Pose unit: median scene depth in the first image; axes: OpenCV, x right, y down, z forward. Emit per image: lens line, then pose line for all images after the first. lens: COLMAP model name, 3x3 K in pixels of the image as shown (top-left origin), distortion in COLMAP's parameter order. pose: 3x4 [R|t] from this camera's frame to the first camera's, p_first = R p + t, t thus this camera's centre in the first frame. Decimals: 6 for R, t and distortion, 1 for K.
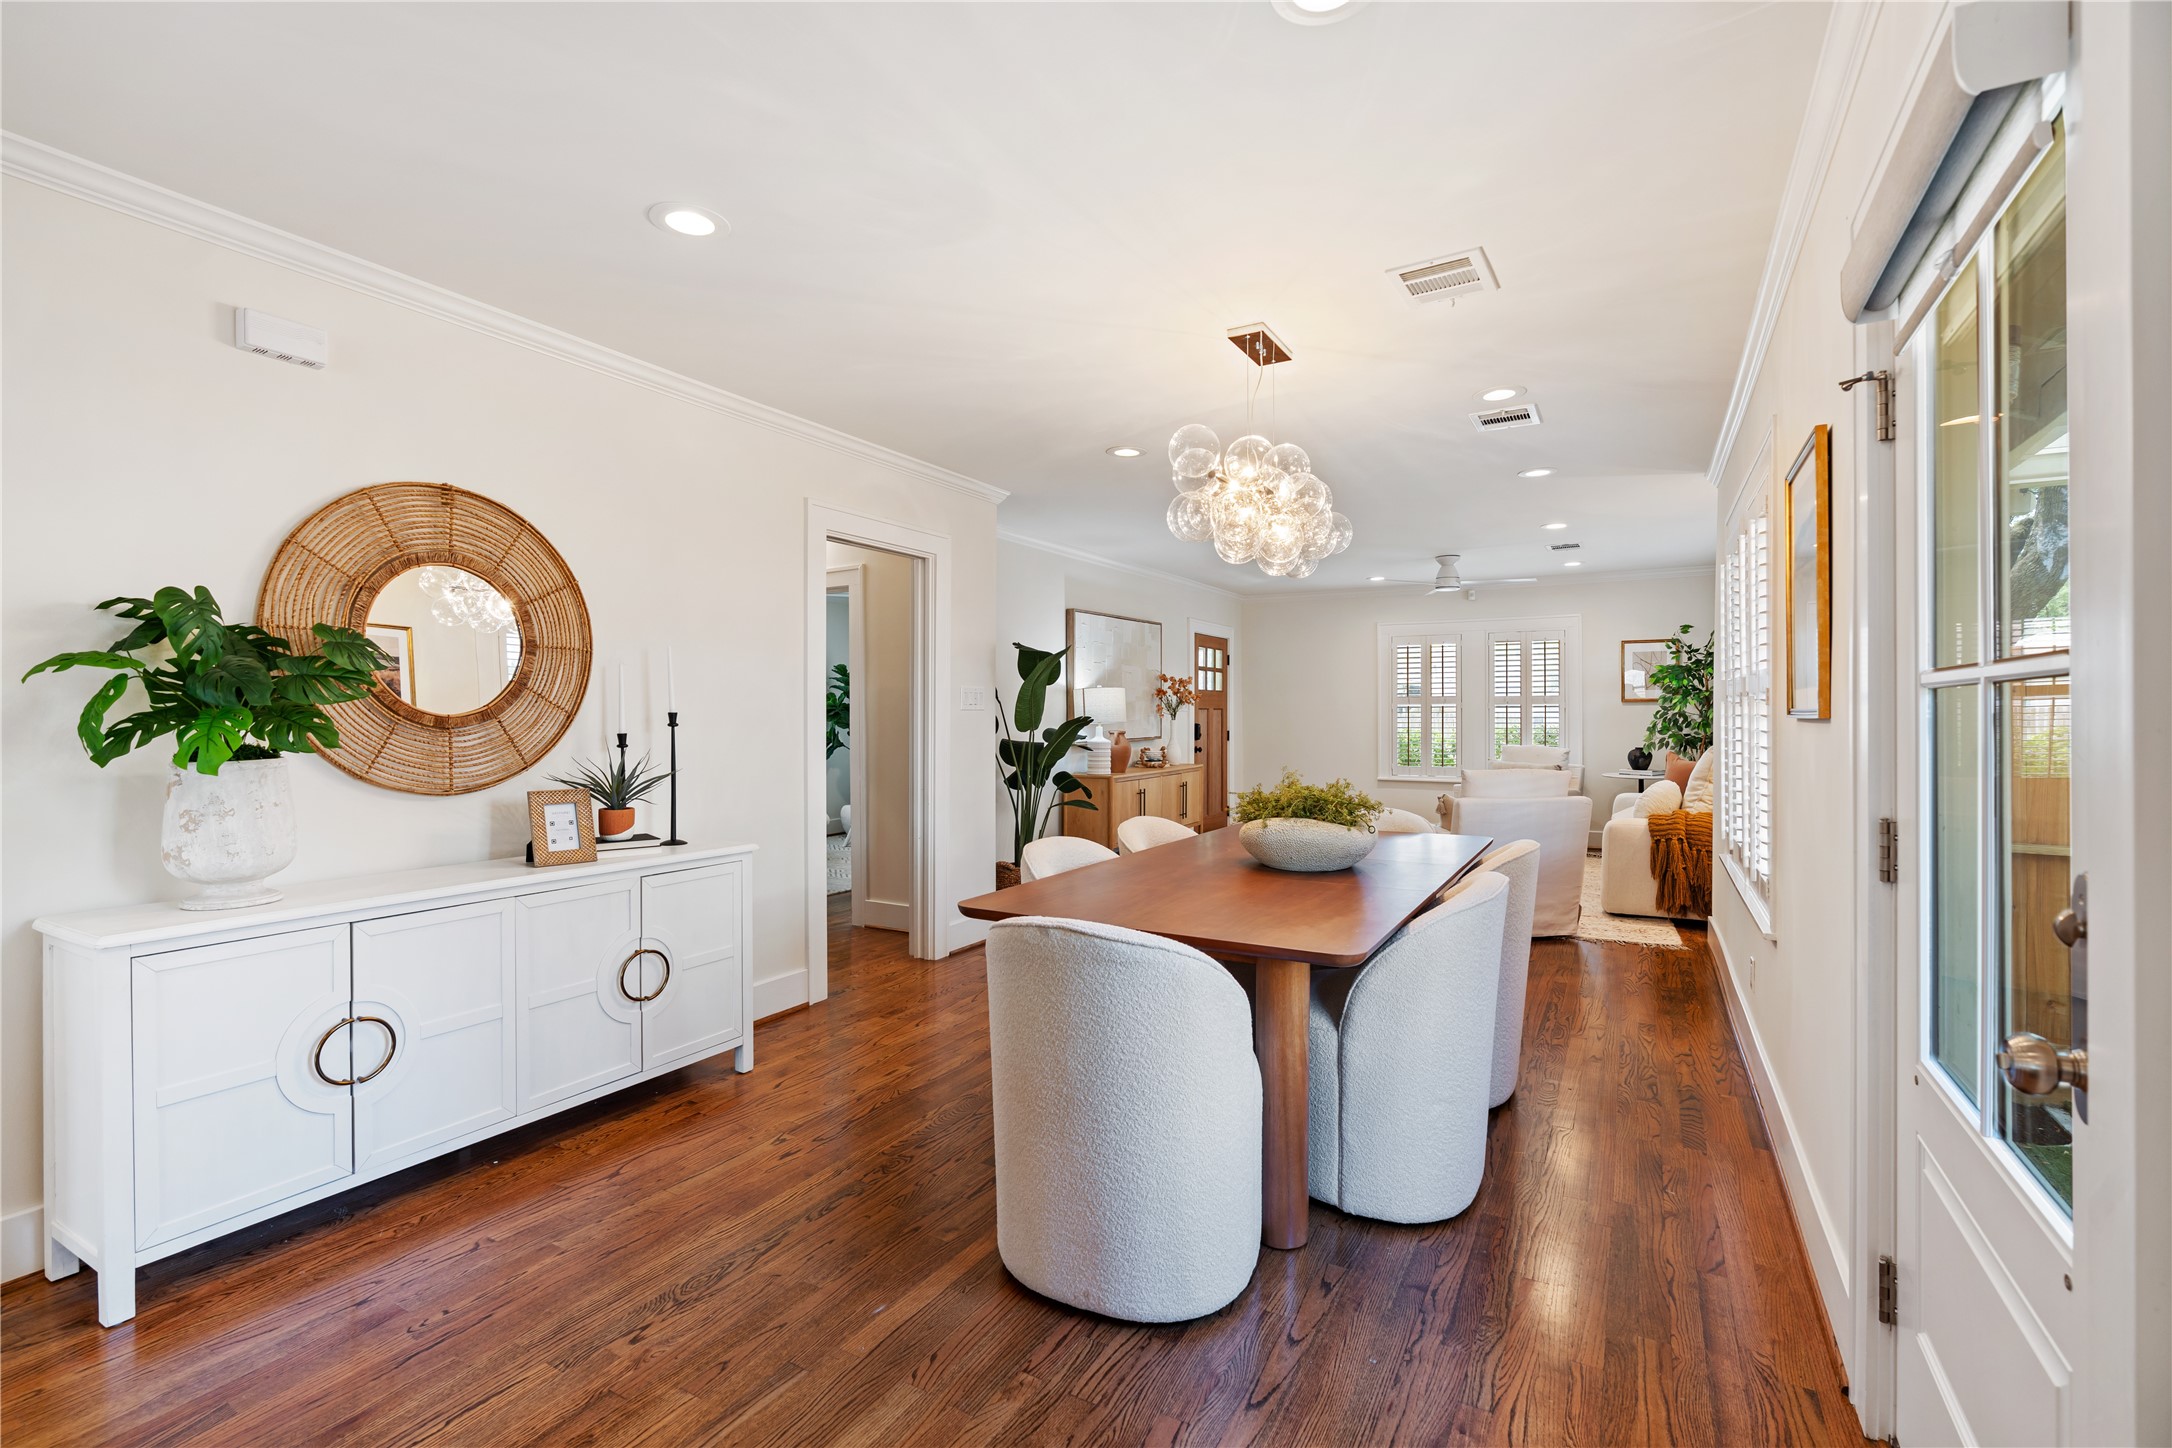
lens RADIAL K [[977.4, 0, 1088.5], [0, 977.4, 727.8], [0, 0, 1]] dist [-0.009677, 0.003849]
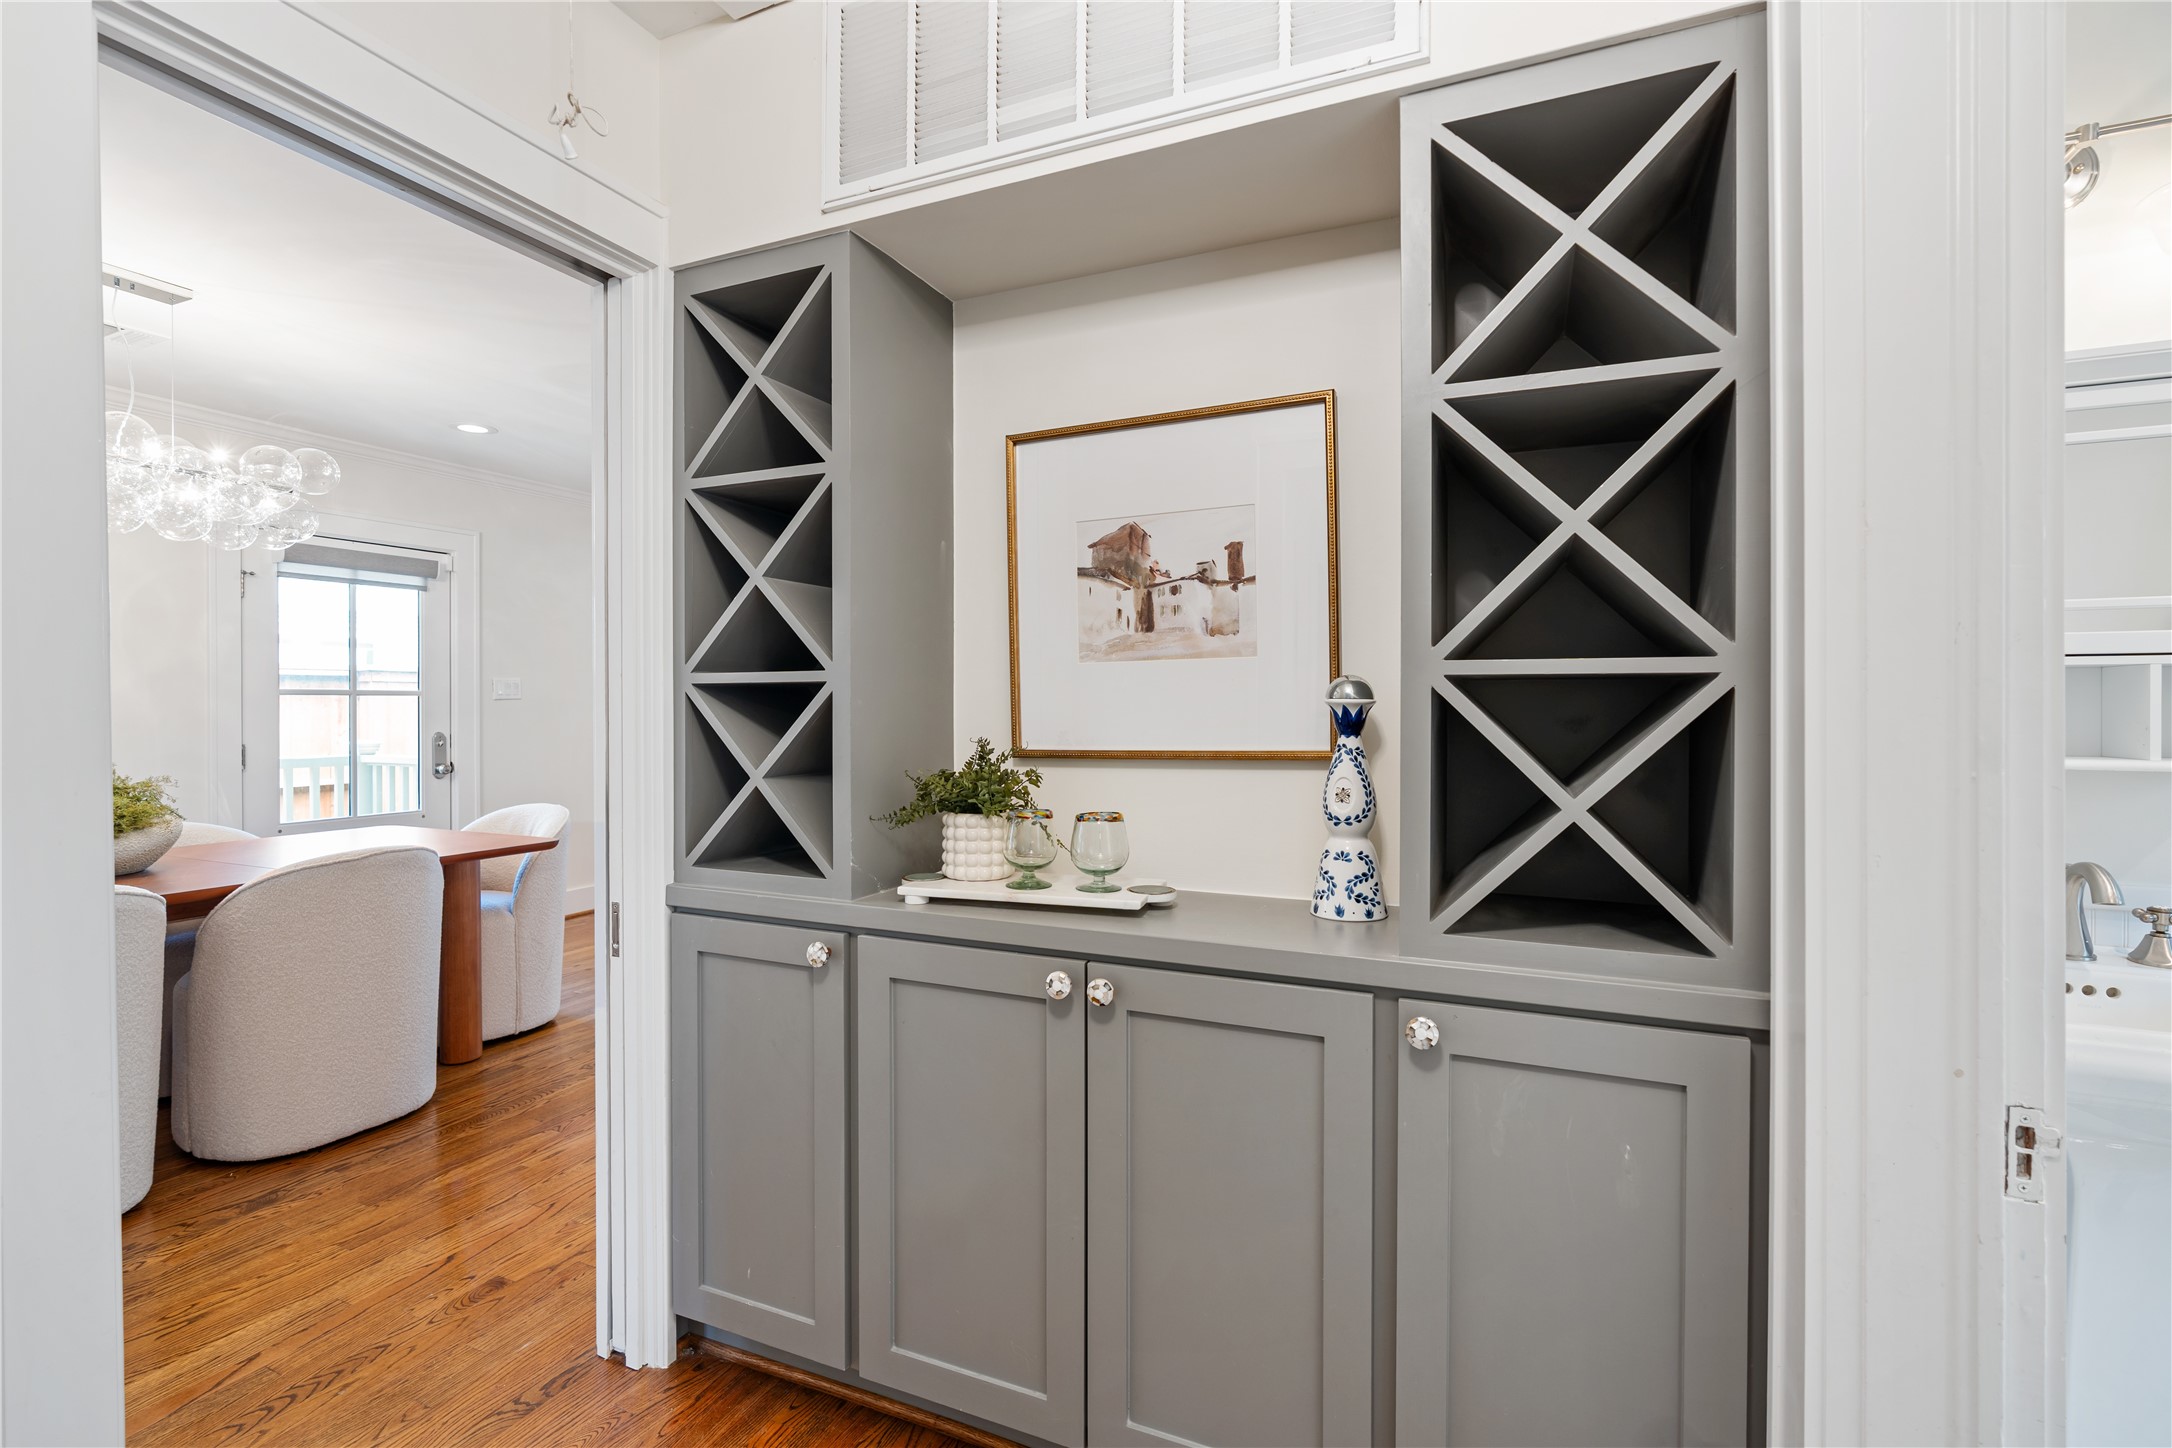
lens RADIAL K [[977.4, 0, 1082.0], [0, 977.4, 712.6], [0, 0, 1]] dist [-0.009677, 0.003849]
pose [[-0.996863, 0.005326, -0.078962, -0.521363], [0.003328, 0.999672, 0.025408, -0.023603], [0.079072, 0.025065, -0.996554, 1.664214]]
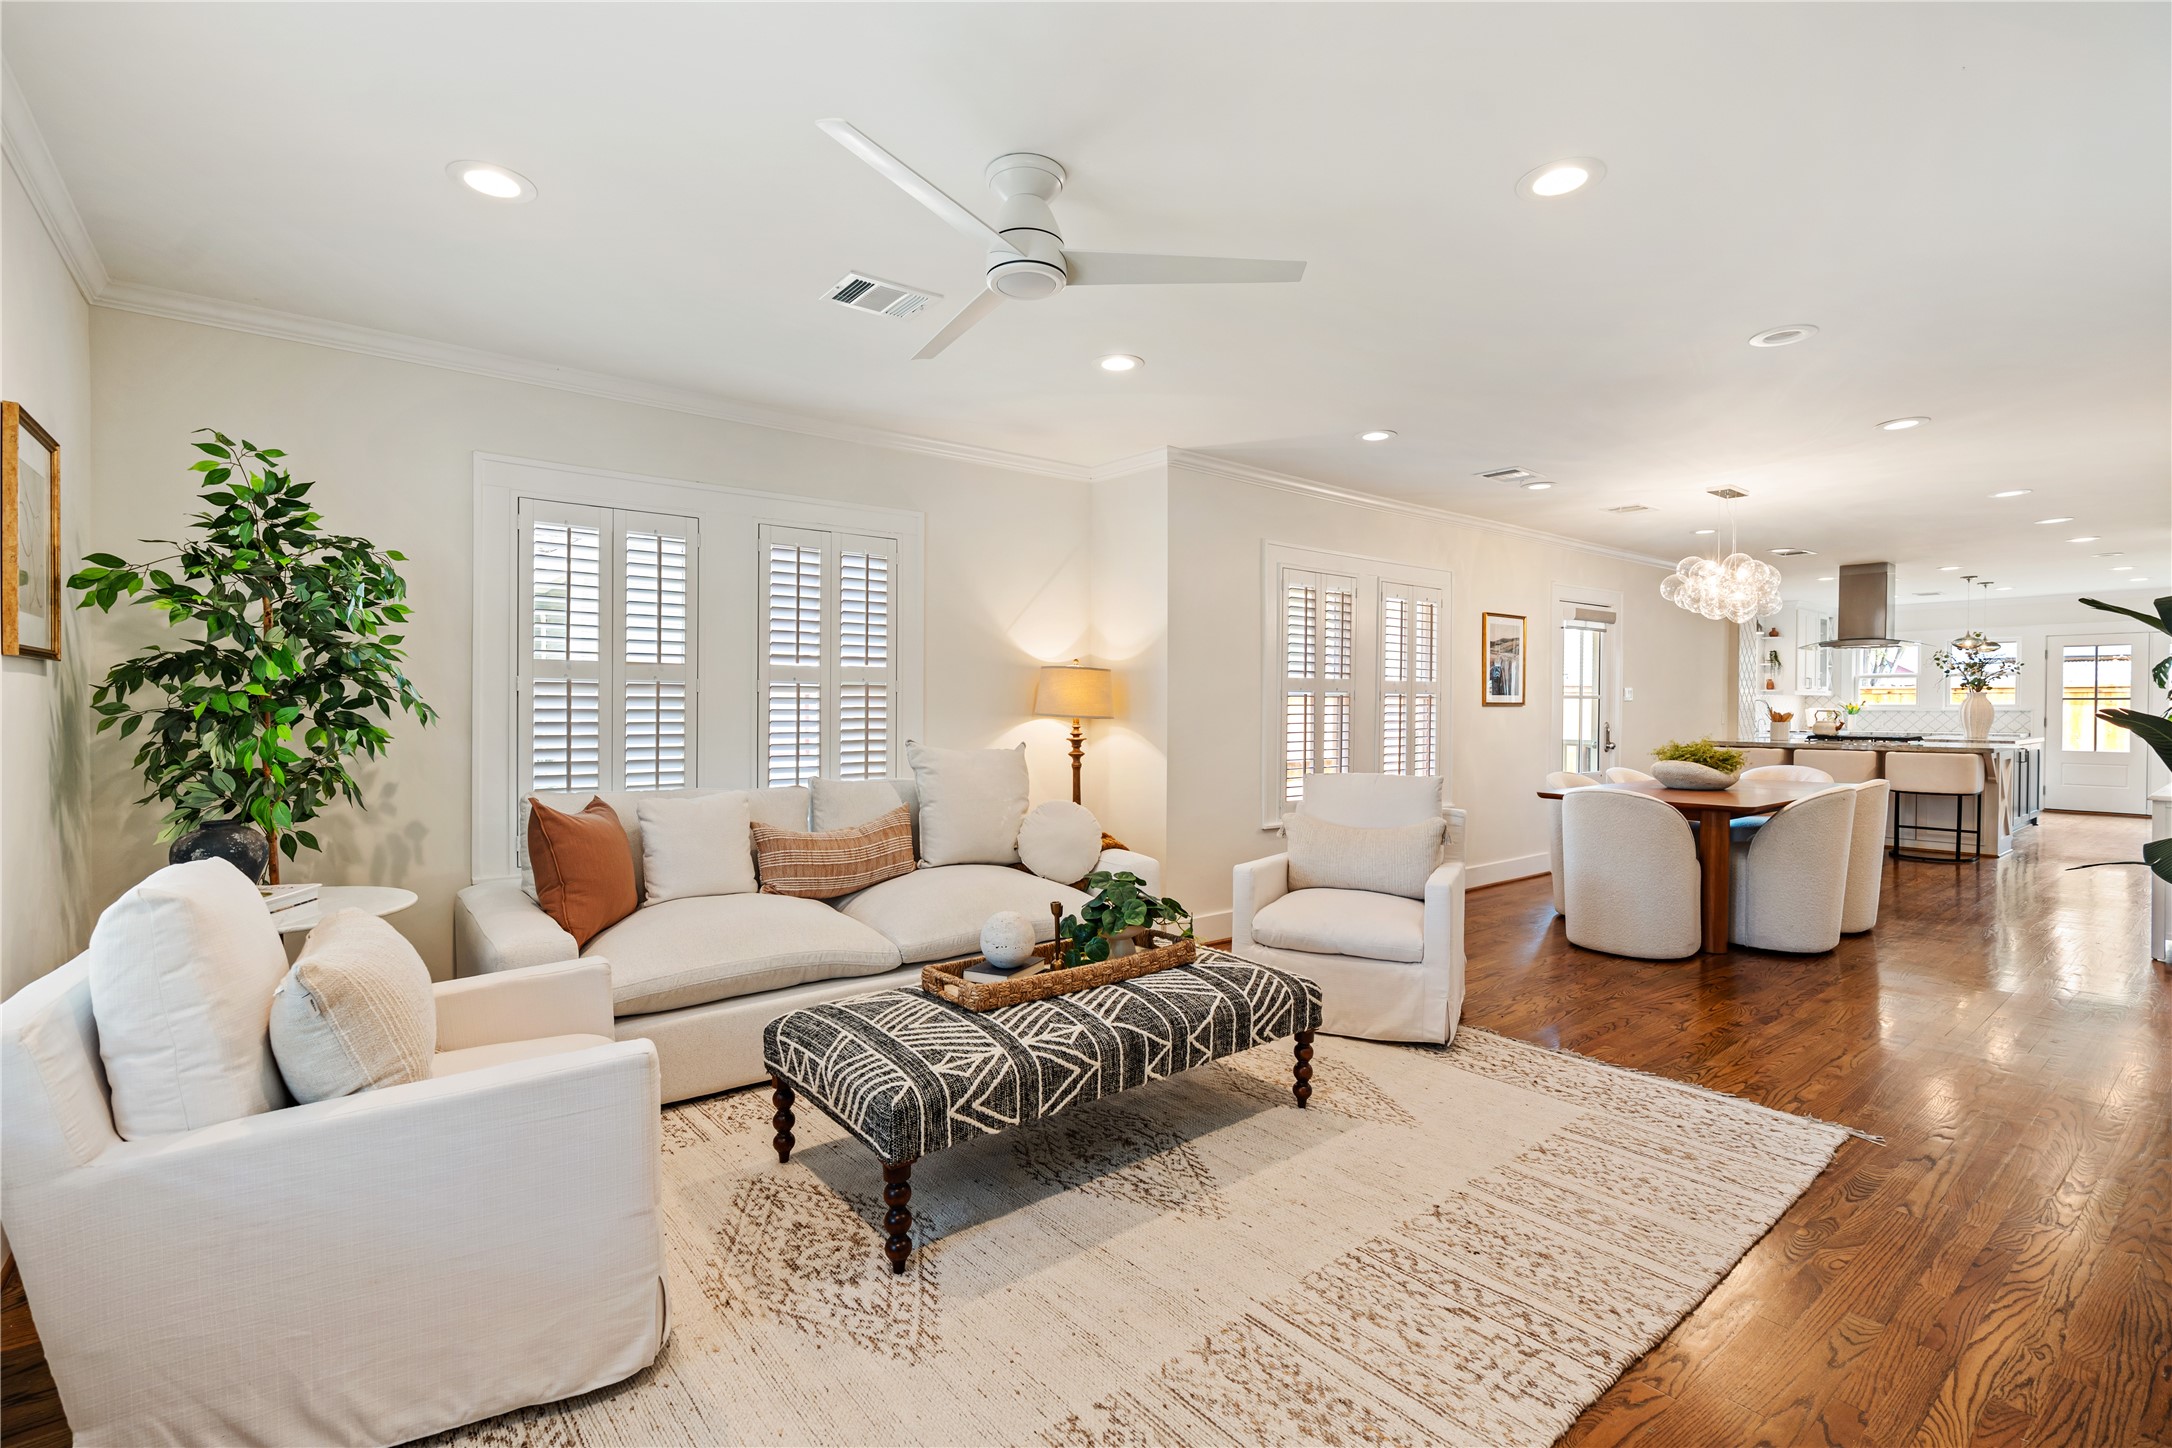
lens RADIAL K [[977.4, 0, 1079.5], [0, 977.4, 718.5], [0, 0, 1]] dist [-0.009677, 0.003849]
pose [[-0.922117, -0.003128, 0.386899, 0.494144], [0.007730, 0.999619, 0.026505, -0.036699], [-0.386834, 0.027431, -0.921741, 2.639495]]
